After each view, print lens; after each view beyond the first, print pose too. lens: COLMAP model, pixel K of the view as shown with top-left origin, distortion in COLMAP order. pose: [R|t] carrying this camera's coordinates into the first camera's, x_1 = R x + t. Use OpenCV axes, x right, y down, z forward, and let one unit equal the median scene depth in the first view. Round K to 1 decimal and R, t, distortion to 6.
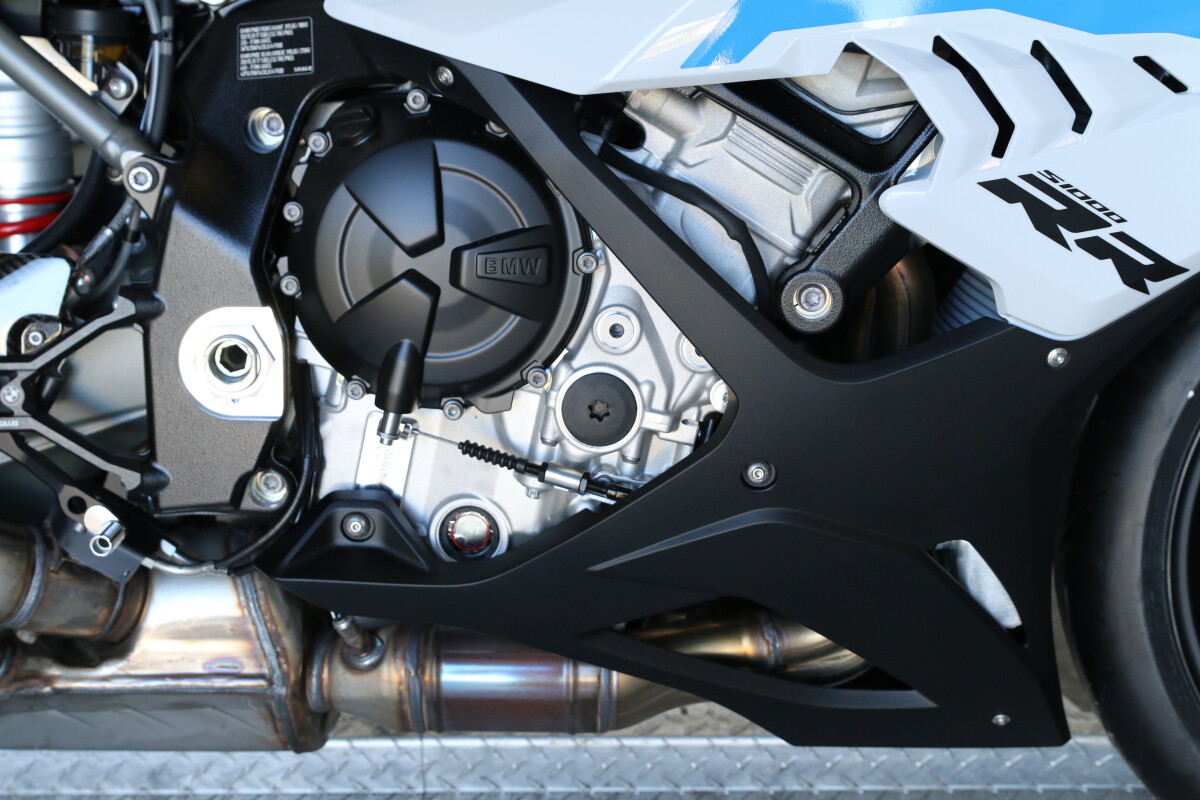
lens RADIAL K [[2102.1, 0, 600.0], [0, 2102.1, 400.0], [0, 0, 1]] dist [0.000313, 0.117253]
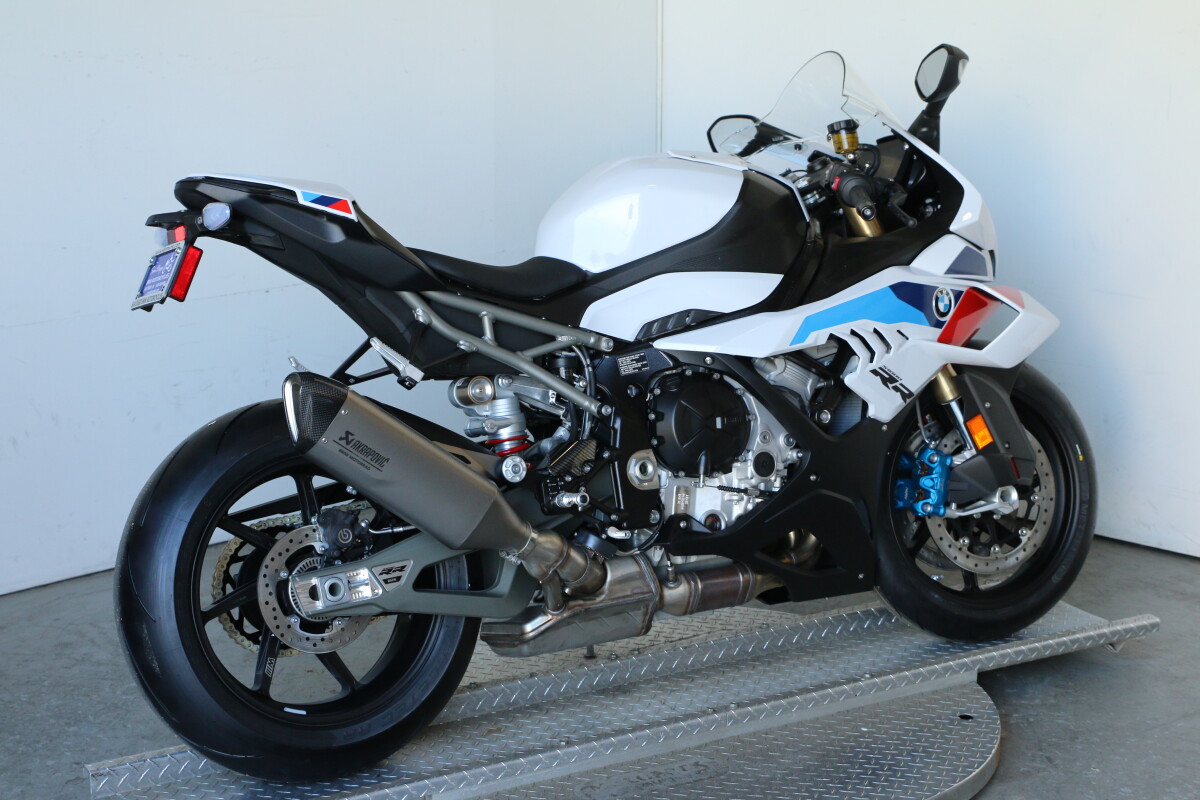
lens RADIAL K [[2225.6, 0, 600.0], [0, 2225.6, 400.0], [0, 0, 1]] dist [0.021416, 0.093229]
pose [[0.858032, -0.106473, 0.502439, -1.859056], [0.230750, 0.953899, -0.191917, 0.491420], [-0.458841, 0.280609, 0.843044, -1.661965]]
